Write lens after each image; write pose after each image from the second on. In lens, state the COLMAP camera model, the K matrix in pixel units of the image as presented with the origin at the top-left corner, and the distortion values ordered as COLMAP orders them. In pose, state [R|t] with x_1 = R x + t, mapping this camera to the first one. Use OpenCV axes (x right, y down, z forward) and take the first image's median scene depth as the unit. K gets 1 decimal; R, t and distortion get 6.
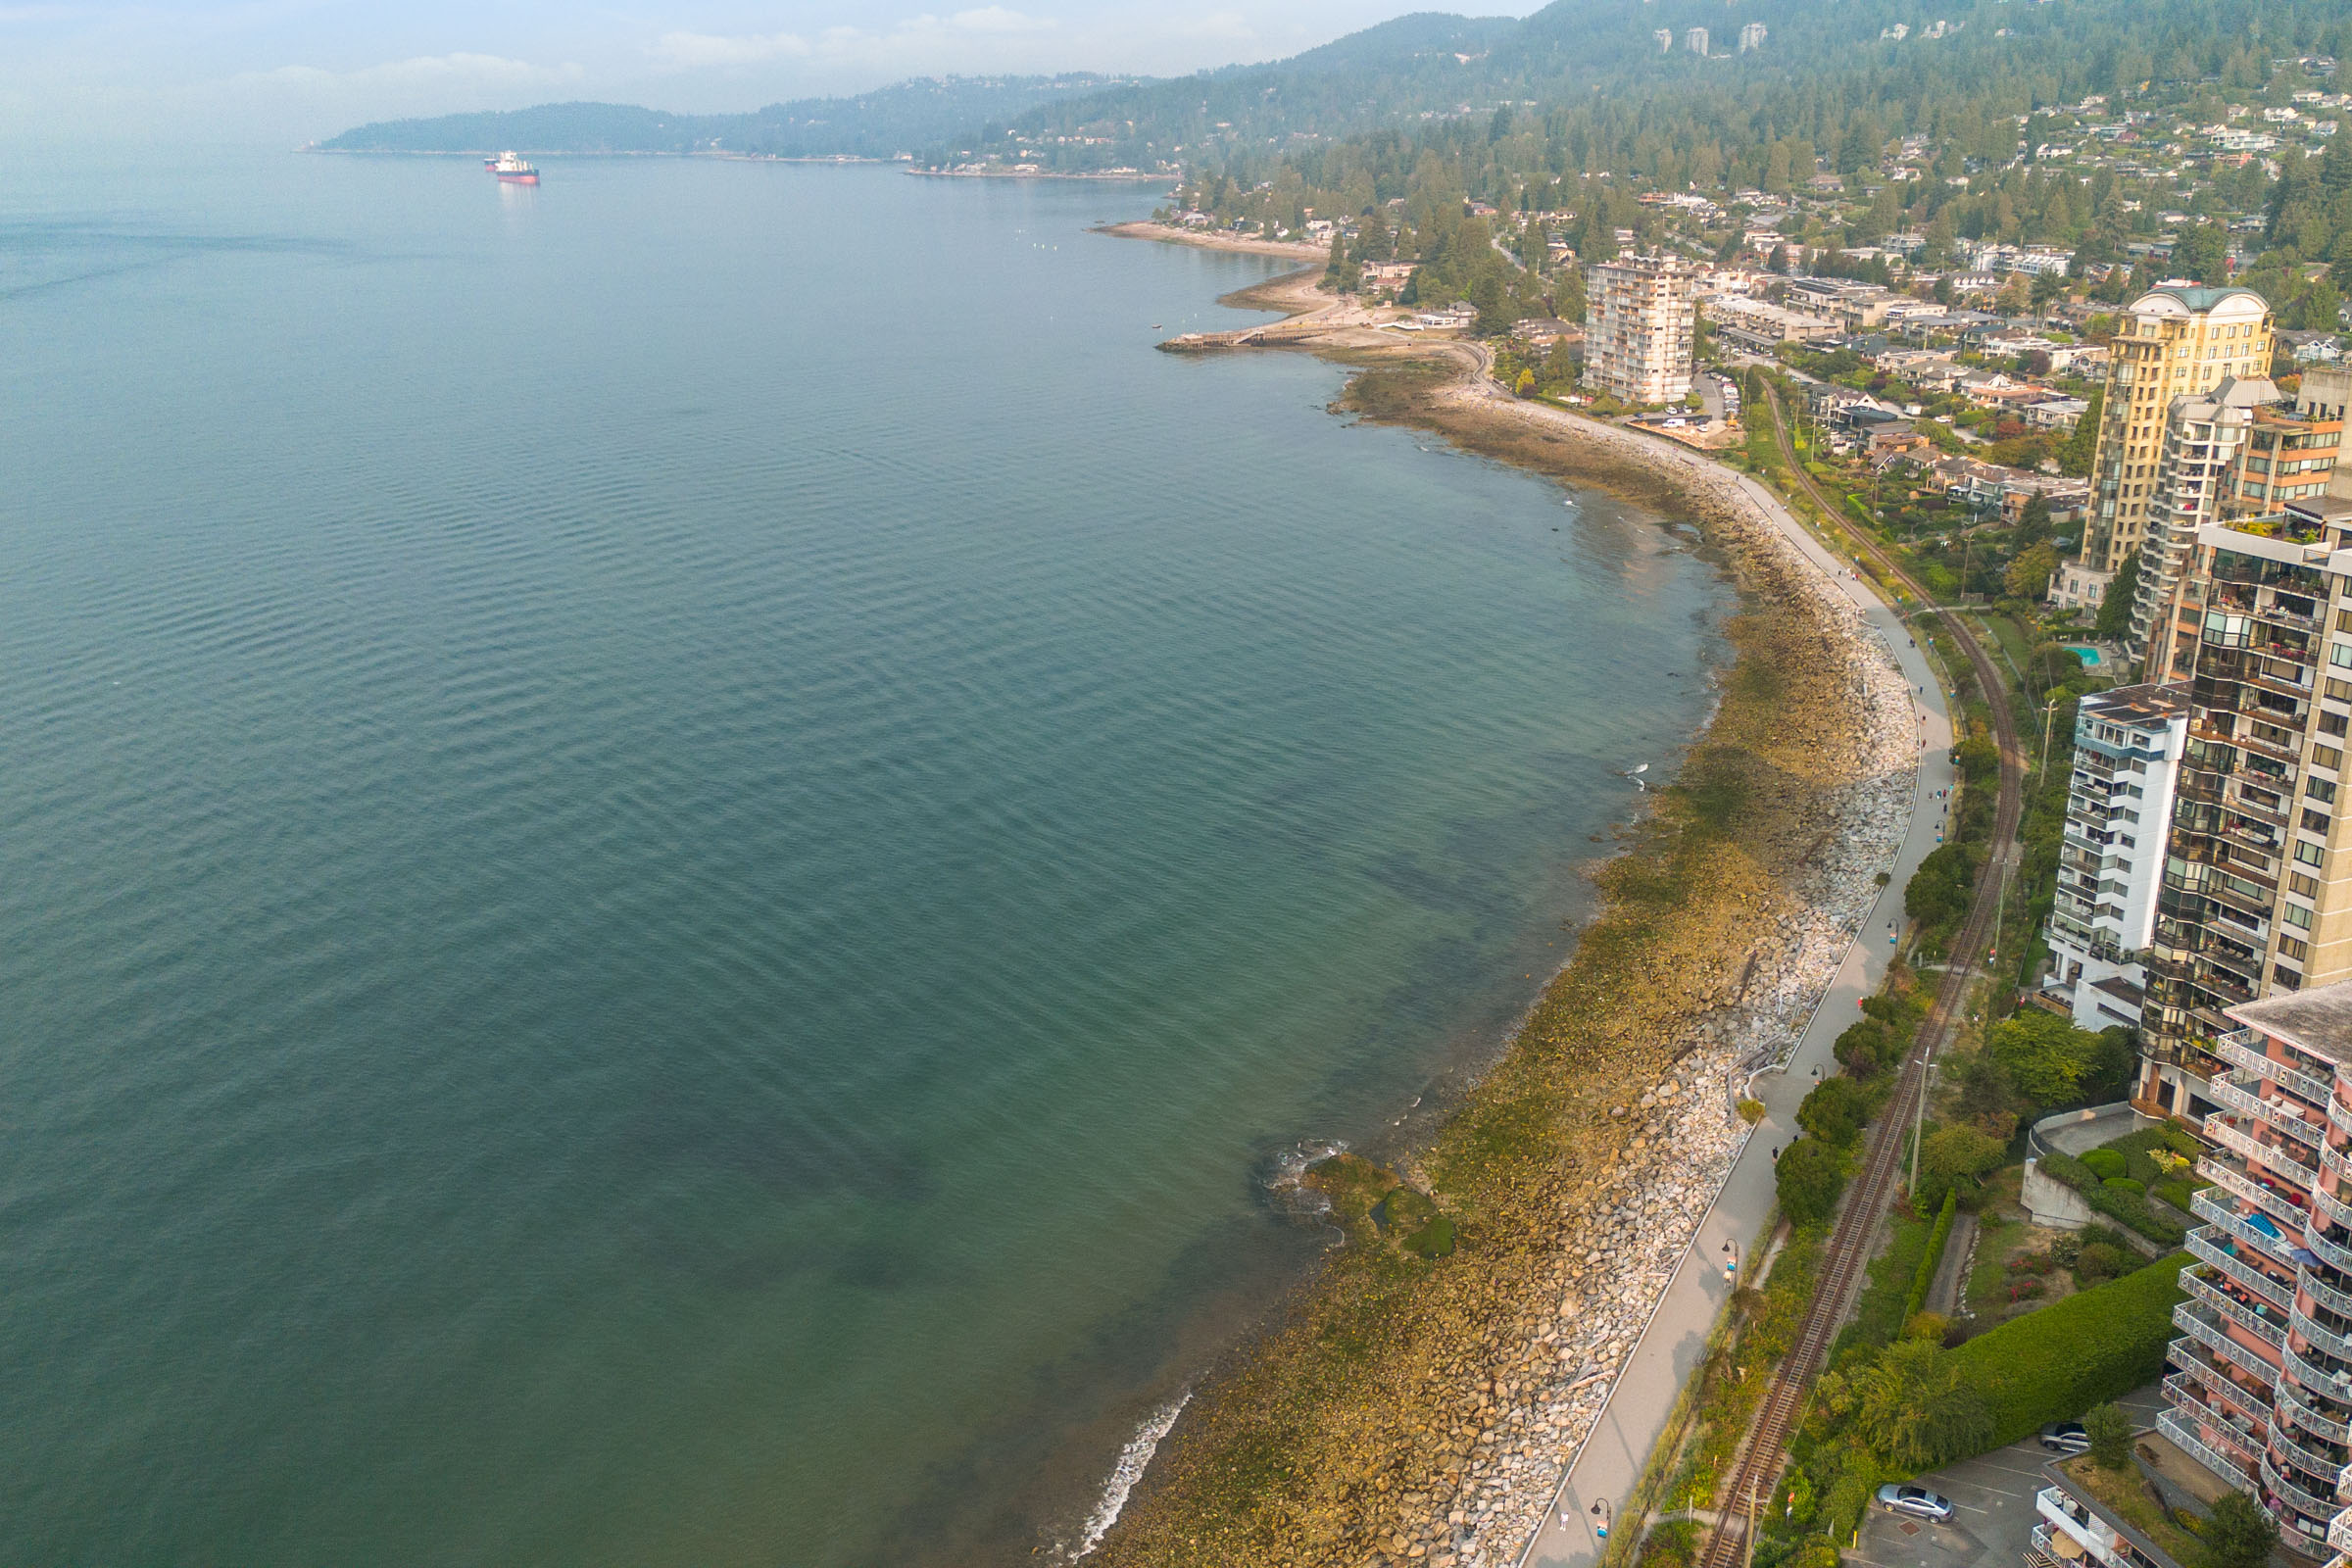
lens RADIAL K [[1936.6, 0, 1174.8], [0, 1936.6, 845.8], [0, 0, 1]] dist [0.001012, 0.003308]
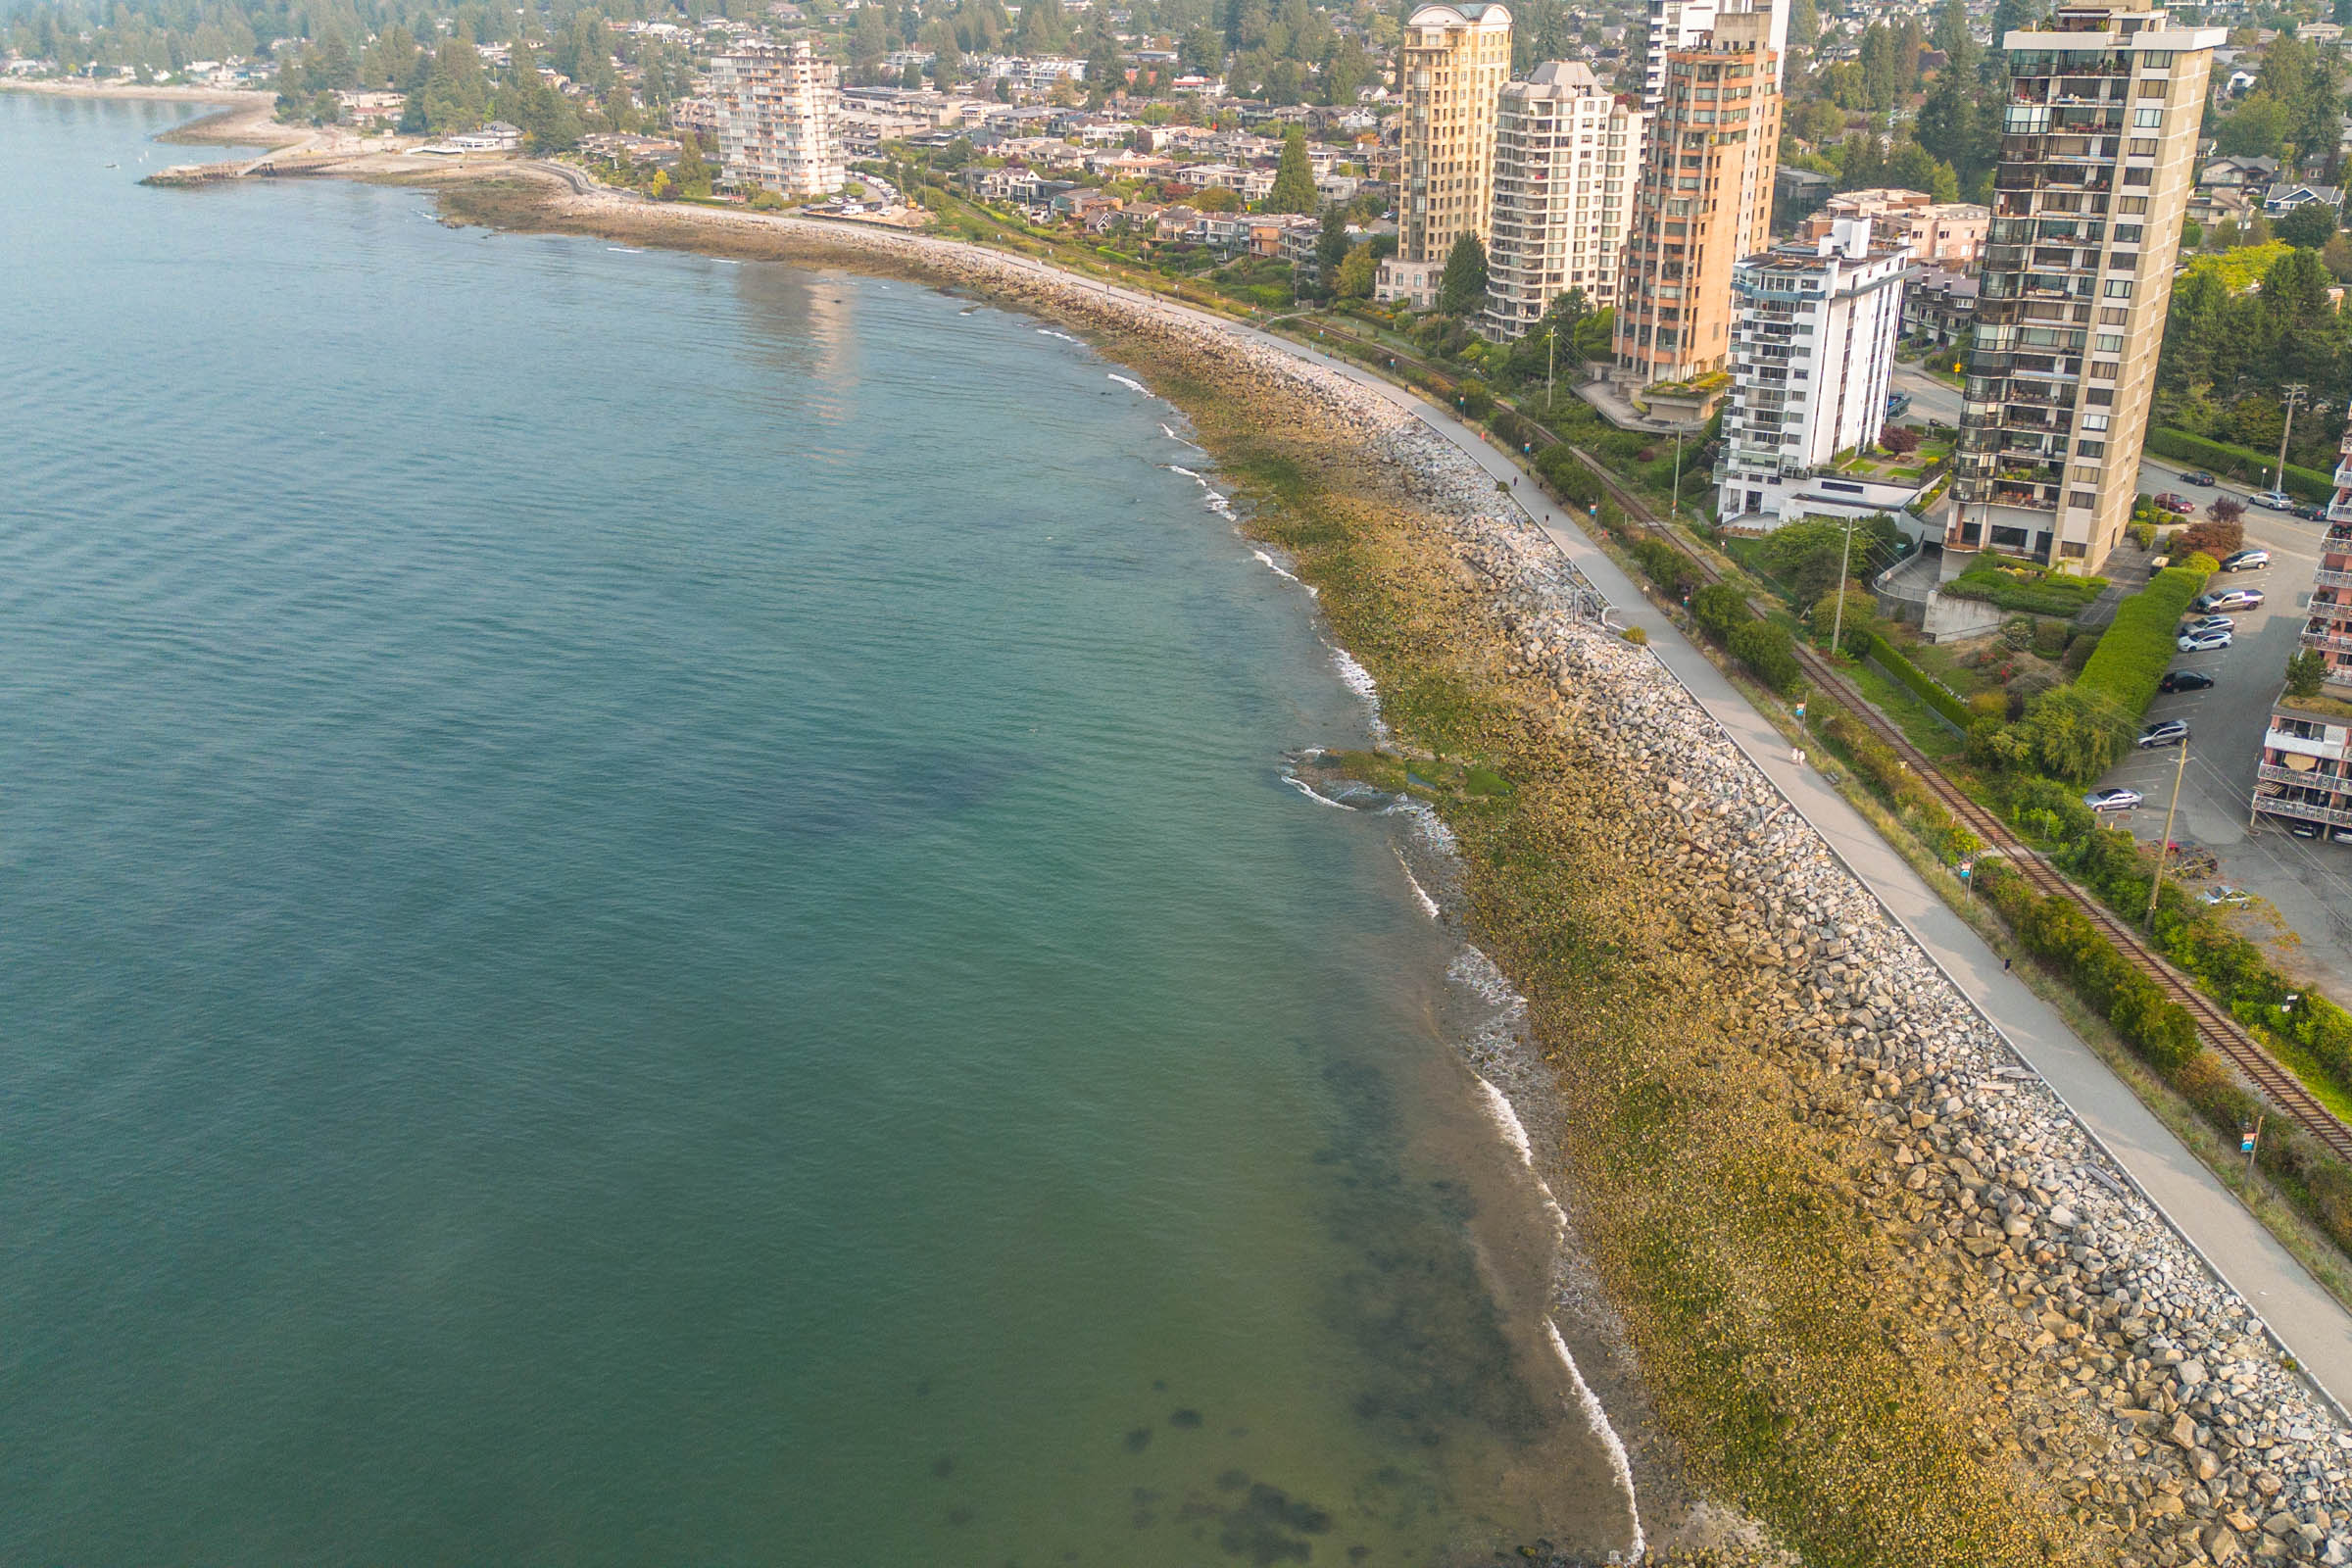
lens RADIAL K [[1956.2, 0, 1203.7], [0, 1956.2, 775.6], [0, 0, 1]] dist [0.077591, -0.090598]
pose [[0.843722, -0.193612, 0.500646, -0.183425], [0.183456, 0.980531, 0.070023, 0.033845], [-0.504457, 0.032766, 0.862815, 0.058294]]
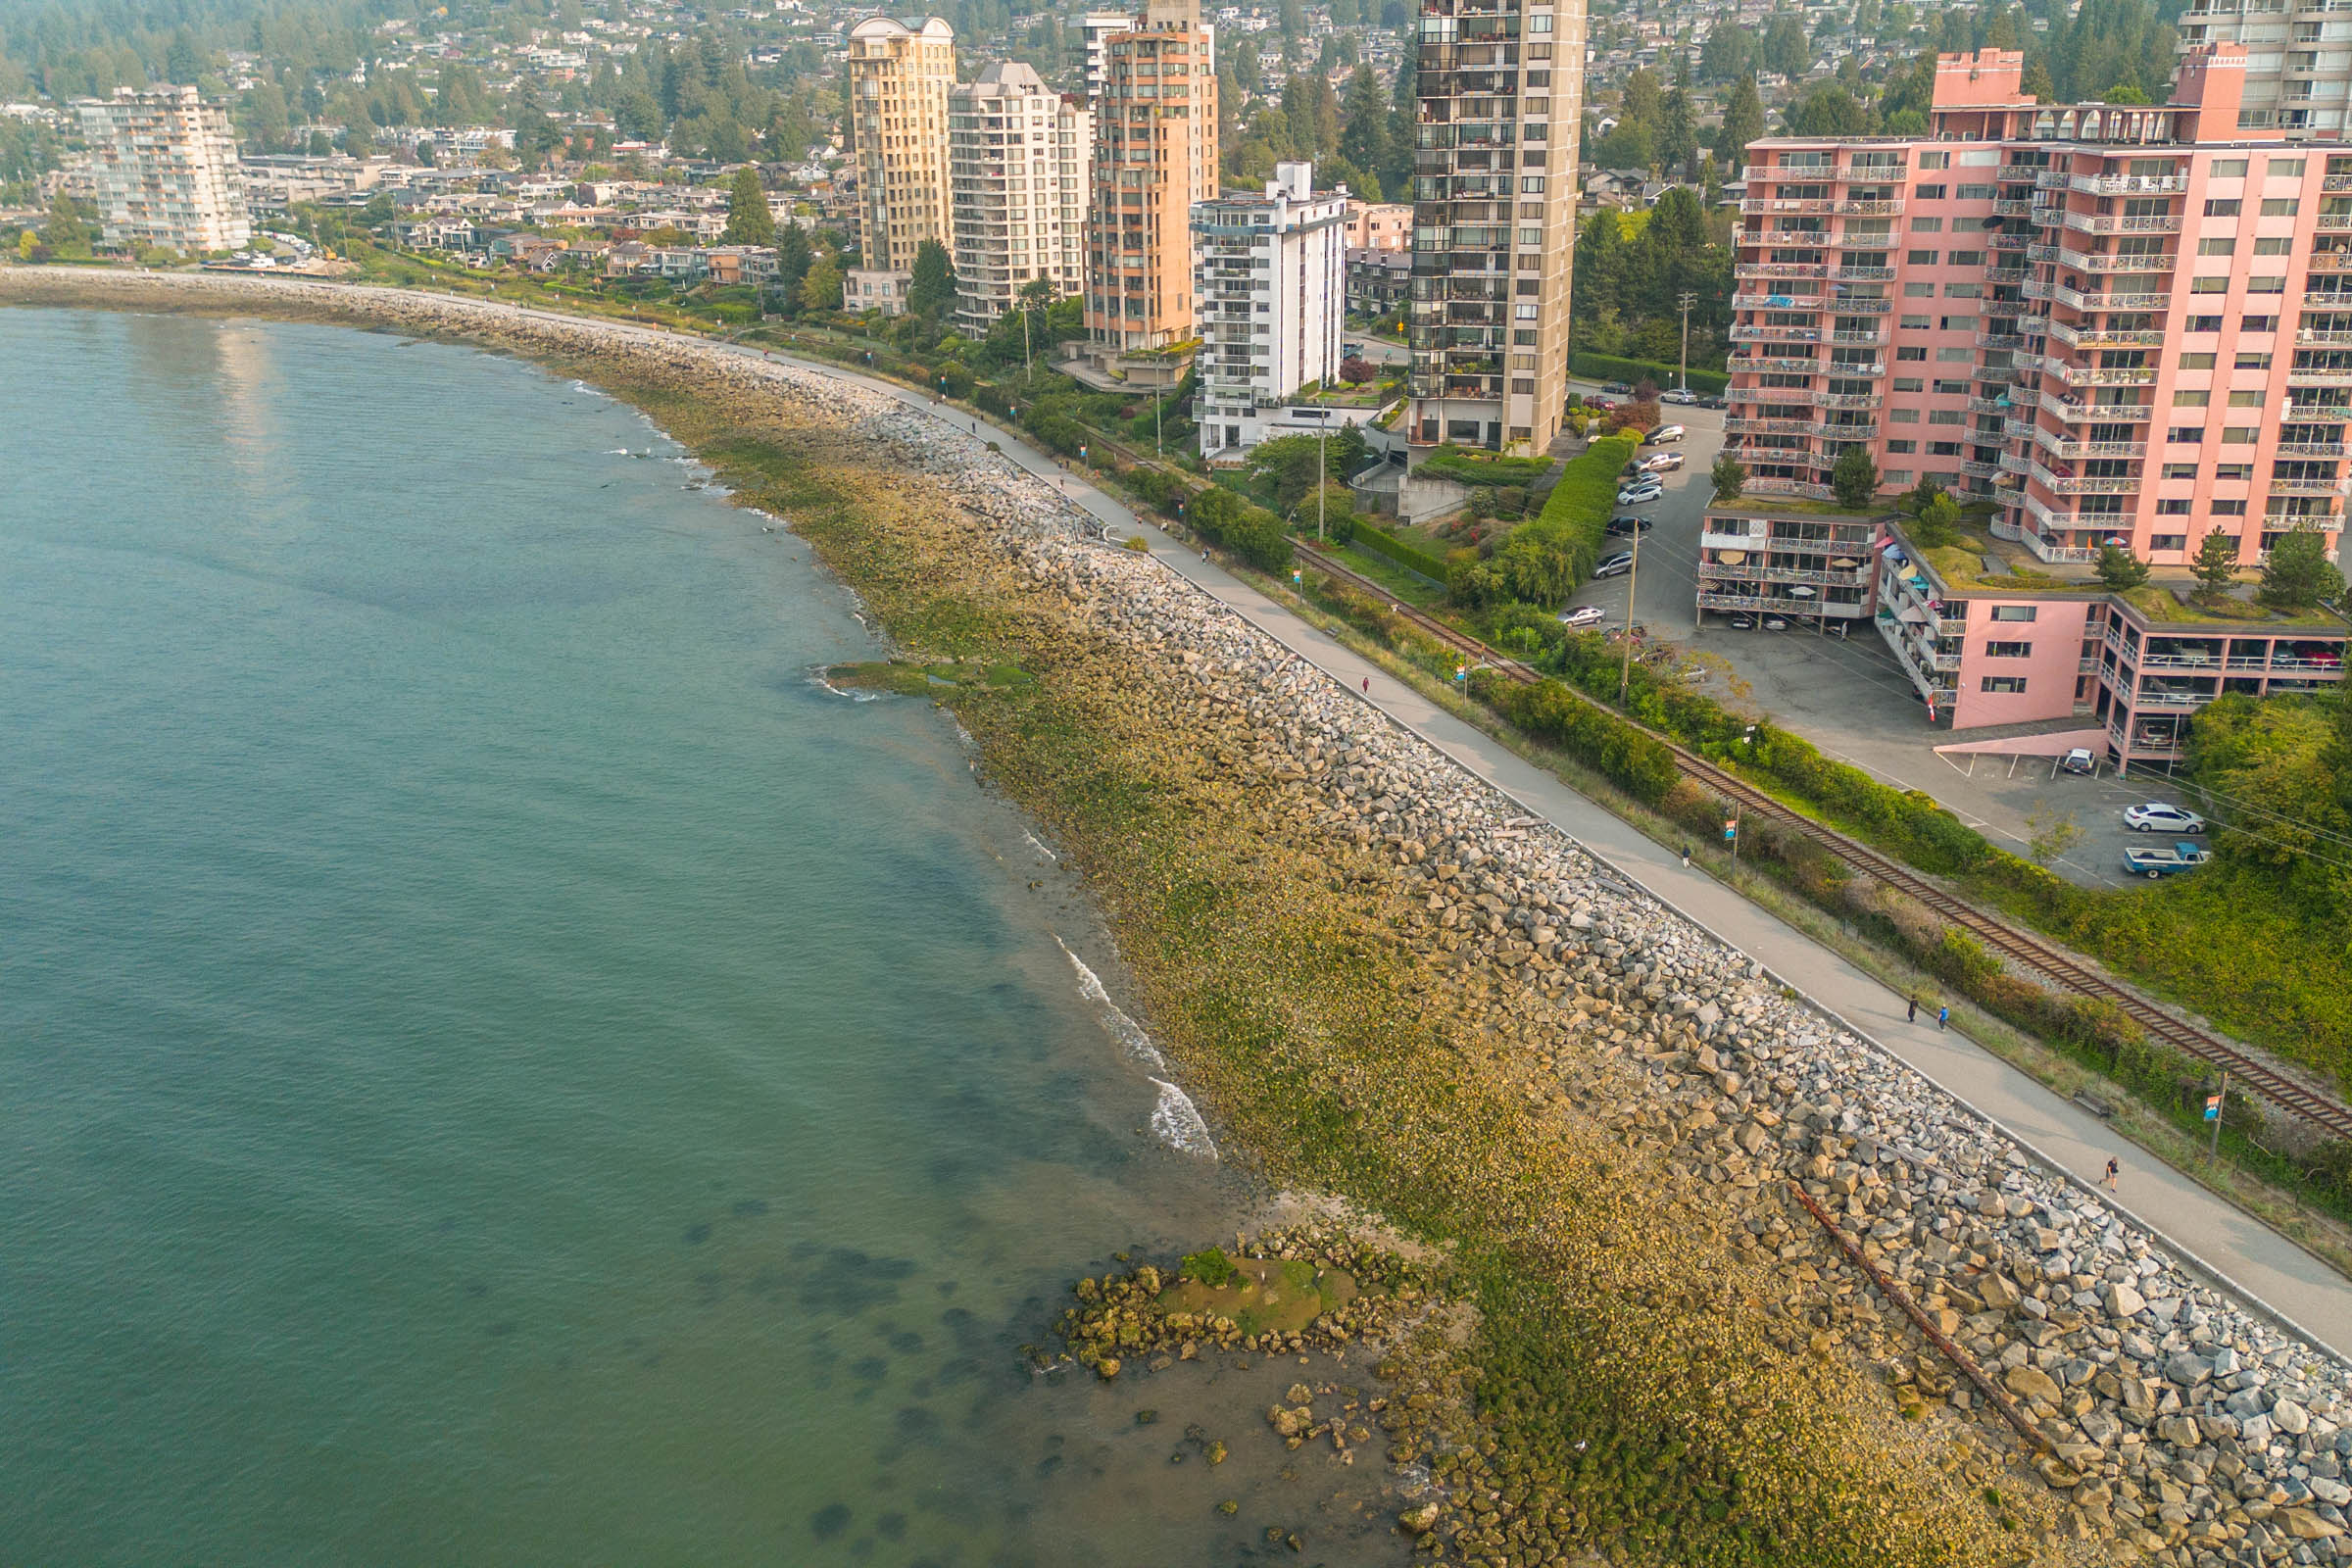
lens RADIAL K [[1956.2, 0, 1203.7], [0, 1956.2, 775.6], [0, 0, 1]] dist [0.077591, -0.090598]
pose [[0.673845, -0.236734, 0.699922, -0.189749], [0.258200, 0.963007, 0.077136, 0.070302], [-0.692290, 0.128742, 0.710042, 0.066752]]
